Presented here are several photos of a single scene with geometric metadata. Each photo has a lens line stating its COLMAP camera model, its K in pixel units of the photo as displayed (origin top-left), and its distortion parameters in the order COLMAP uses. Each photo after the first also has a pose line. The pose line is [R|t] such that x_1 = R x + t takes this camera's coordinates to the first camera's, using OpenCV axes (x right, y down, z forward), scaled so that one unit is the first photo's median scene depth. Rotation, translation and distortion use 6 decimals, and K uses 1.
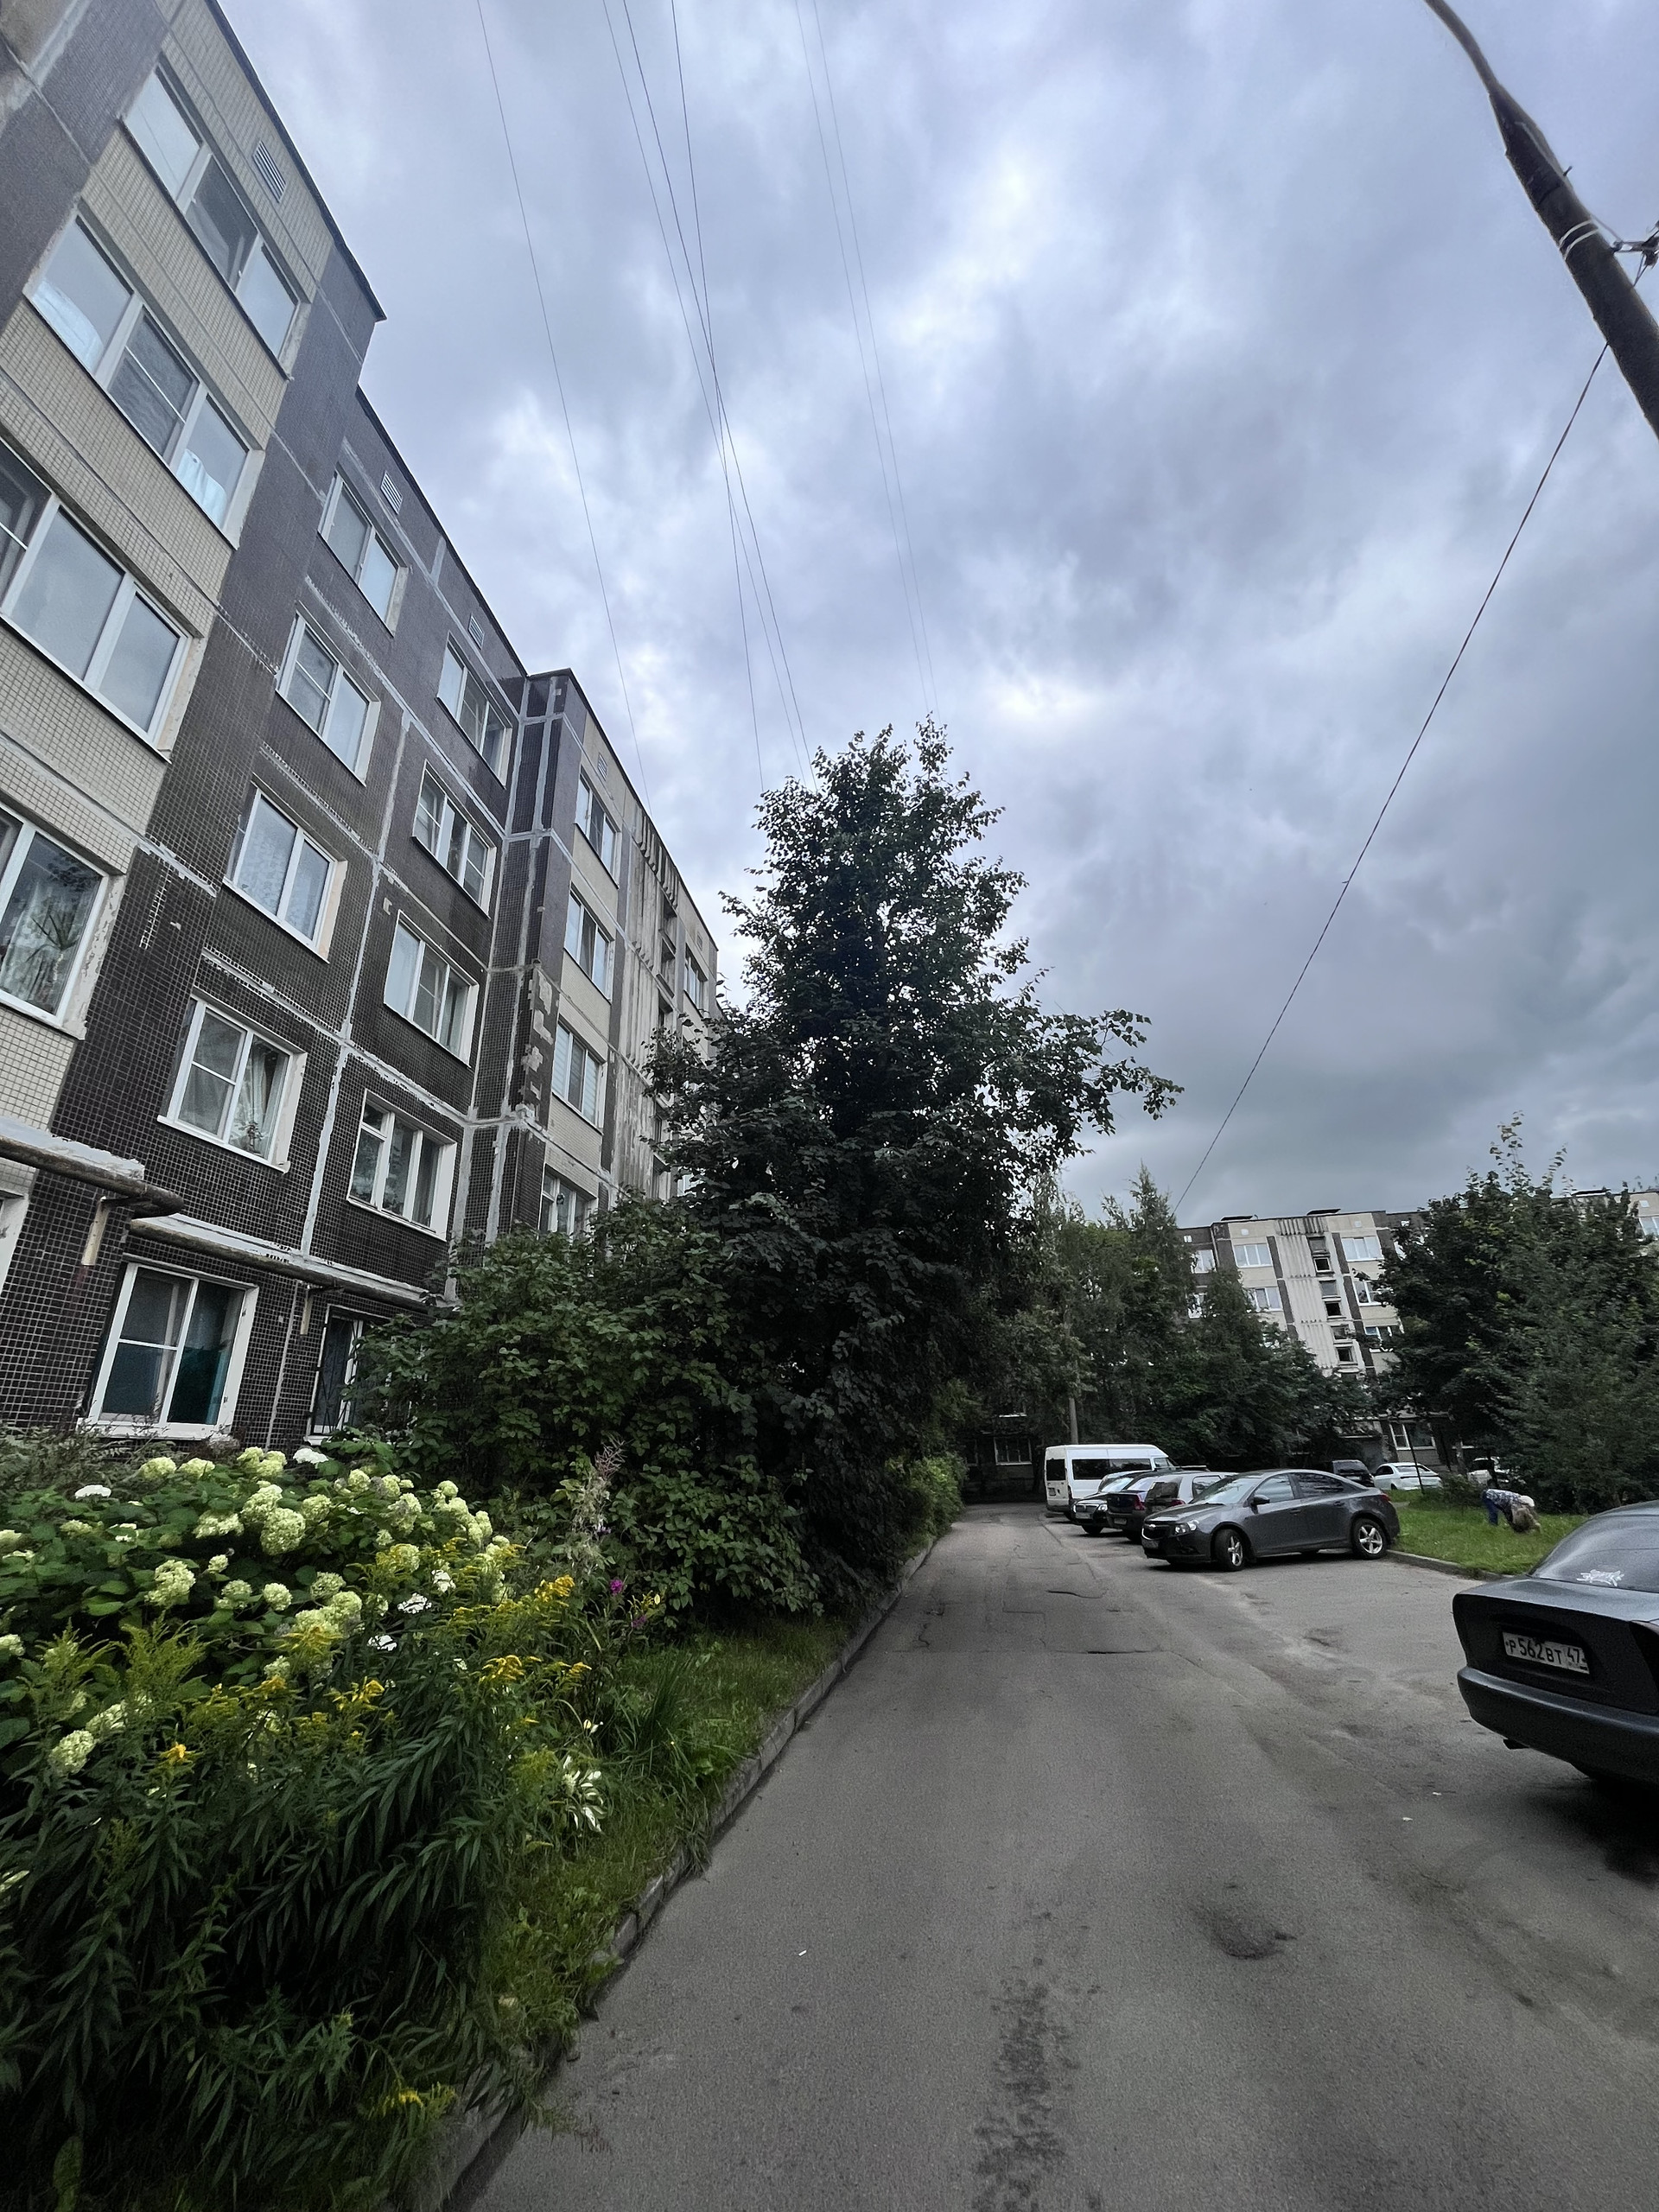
lens RADIAL K [[889.9, 0, 827.7], [0, 889.9, 1103.6], [0, 0, 1]] dist [-0.003522, -0.000506]
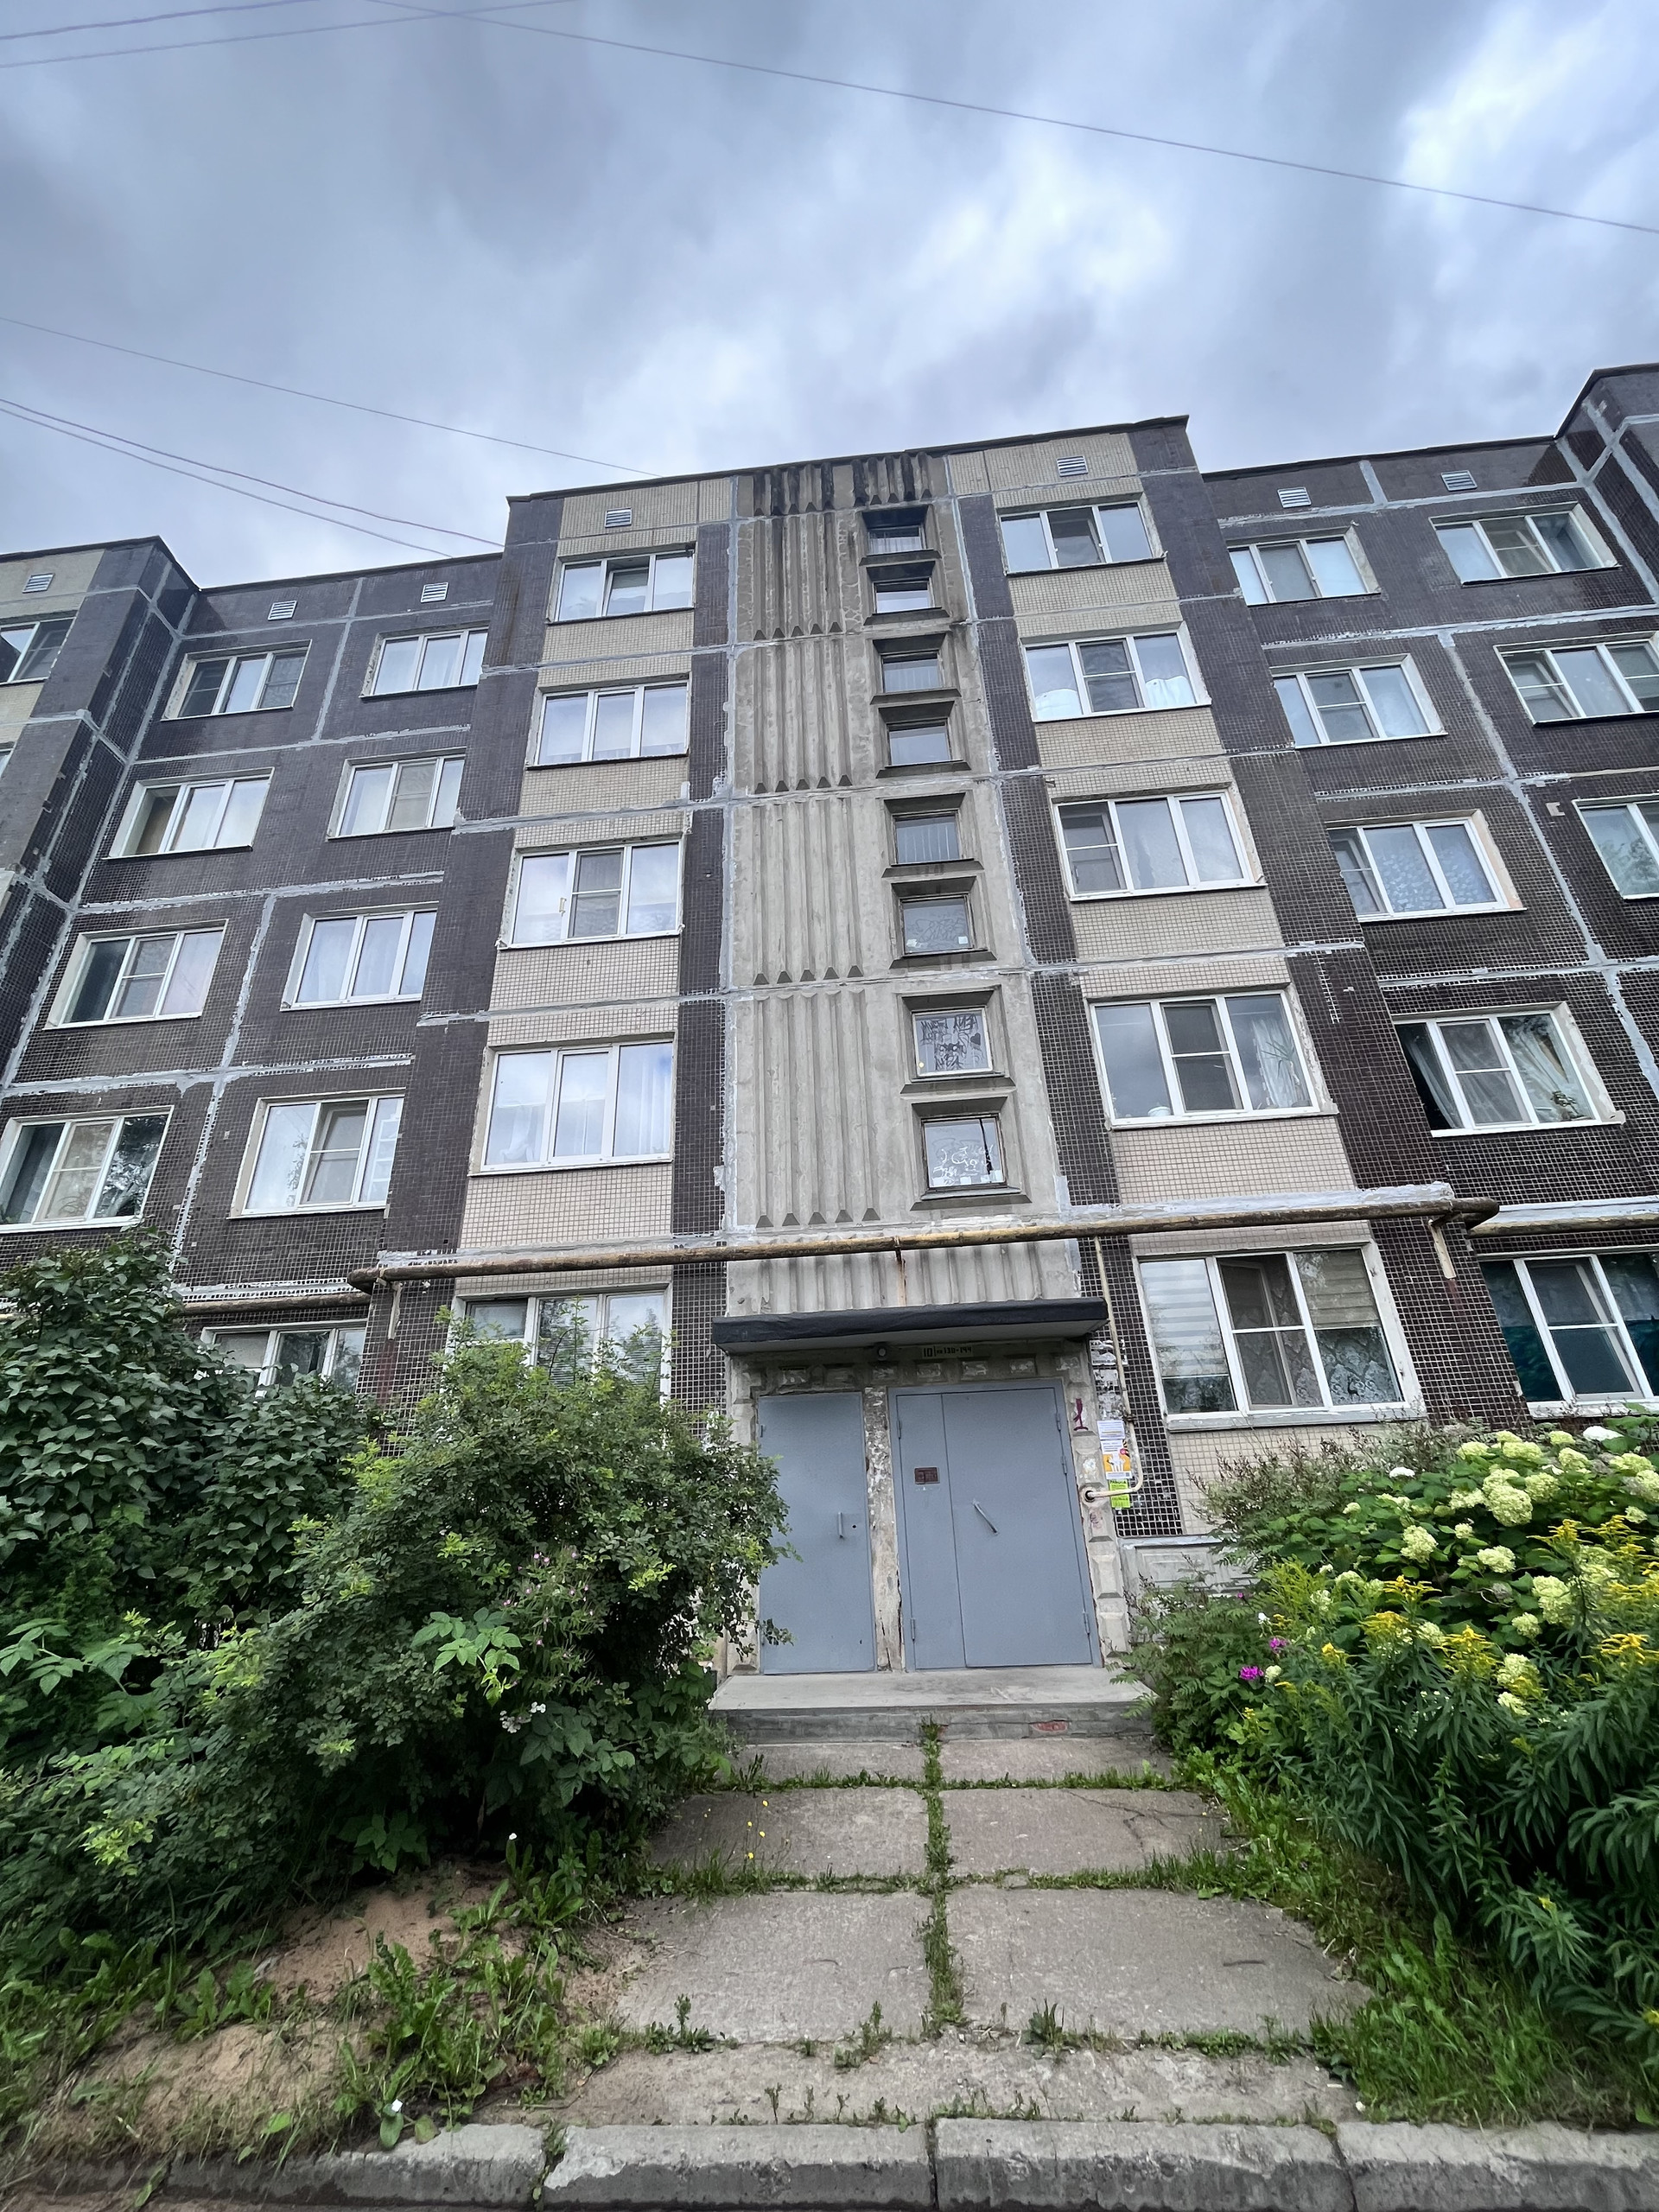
lens RADIAL K [[889.9, 0, 823.4], [0, 889.9, 1103.6], [0, 0, 1]] dist [-0.003522, -0.000506]
pose [[0.080630, -0.387321, -0.918412, 0.187459], [0.413020, 0.851569, -0.322870, 0.015764], [0.907146, -0.353289, 0.228633, 0.042175]]
